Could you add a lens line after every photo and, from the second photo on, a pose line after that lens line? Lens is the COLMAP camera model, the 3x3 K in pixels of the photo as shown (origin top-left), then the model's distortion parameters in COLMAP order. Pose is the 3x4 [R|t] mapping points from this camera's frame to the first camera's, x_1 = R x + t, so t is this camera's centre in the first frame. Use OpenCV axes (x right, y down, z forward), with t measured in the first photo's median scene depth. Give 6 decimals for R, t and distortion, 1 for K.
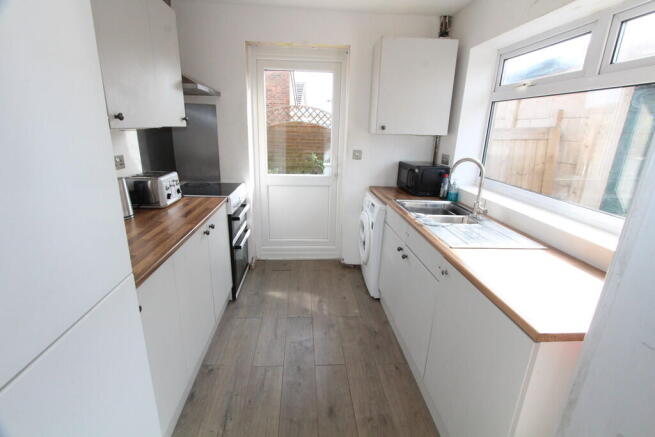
lens RADIAL K [[306.8, 0, 327.5], [0, 306.8, 218.5], [0, 0, 1]] dist [-0.000486, -0.000122]
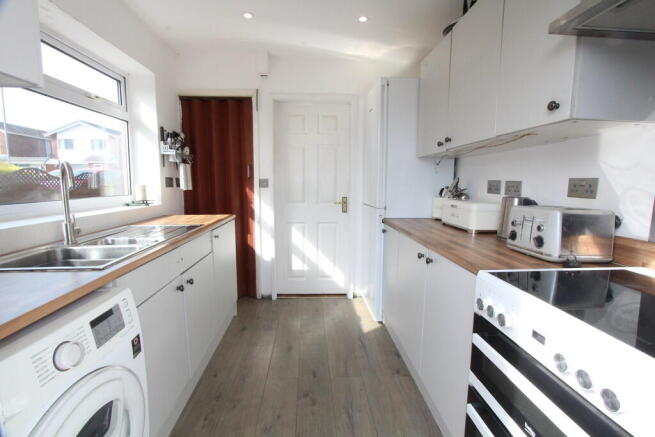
lens RADIAL K [[306.8, 0, 327.5], [0, 306.8, 218.5], [0, 0, 1]] dist [-0.000486, -0.000122]
pose [[-0.999121, -0.040038, 0.012397, -0.126176], [-0.031582, 0.913616, 0.405350, -0.383779], [-0.027556, 0.404602, -0.914078, 1.684915]]
